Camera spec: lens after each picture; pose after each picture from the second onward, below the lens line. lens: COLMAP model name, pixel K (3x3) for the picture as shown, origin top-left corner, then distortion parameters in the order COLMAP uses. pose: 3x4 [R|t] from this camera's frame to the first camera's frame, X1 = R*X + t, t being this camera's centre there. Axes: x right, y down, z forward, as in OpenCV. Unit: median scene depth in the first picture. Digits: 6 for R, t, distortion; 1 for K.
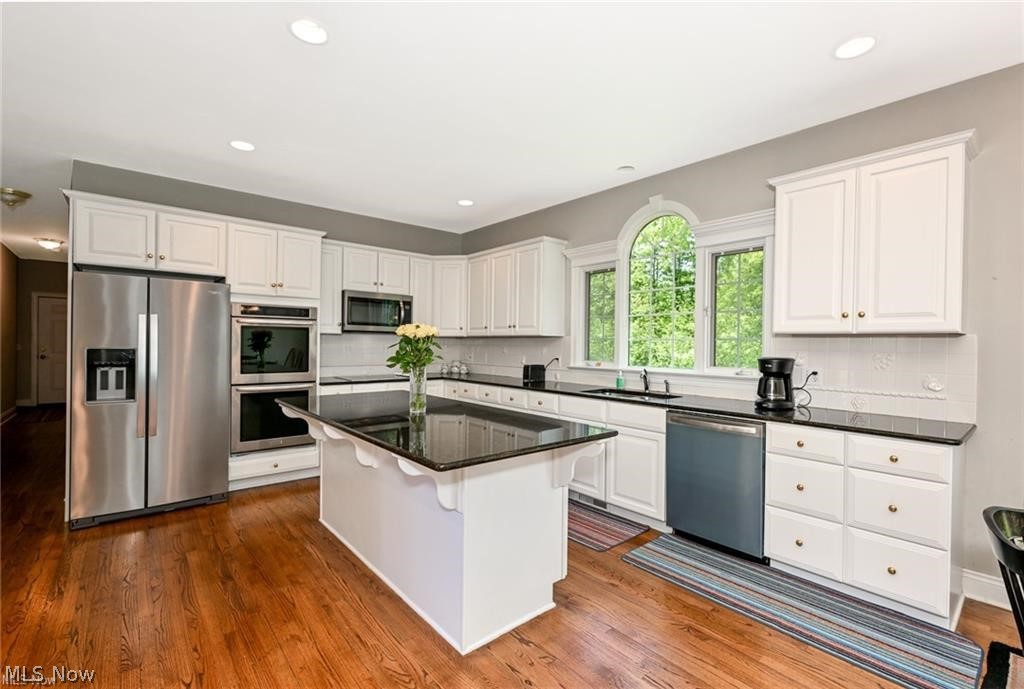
lens RADIAL K [[448.5, 0, 512.0], [0, 448.5, 344.5], [0, 0, 1]] dist [0.000003, -0.000030]
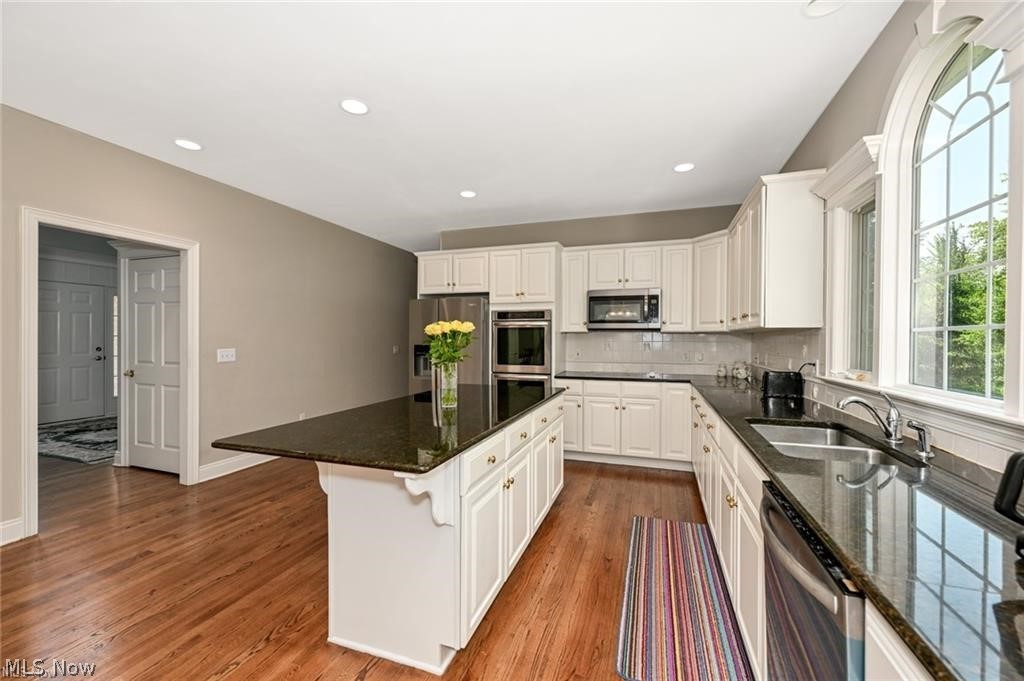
lens RADIAL K [[406.5, 0, 512.4], [0, 406.5, 342.4], [0, 0, 1]] dist [-0.000524, -0.000199]
pose [[0.510131, 0.002181, -0.860094, 0.403295], [0.002369, 0.999989, 0.003941, -0.003377], [0.860093, -0.004049, 0.510121, 0.387126]]
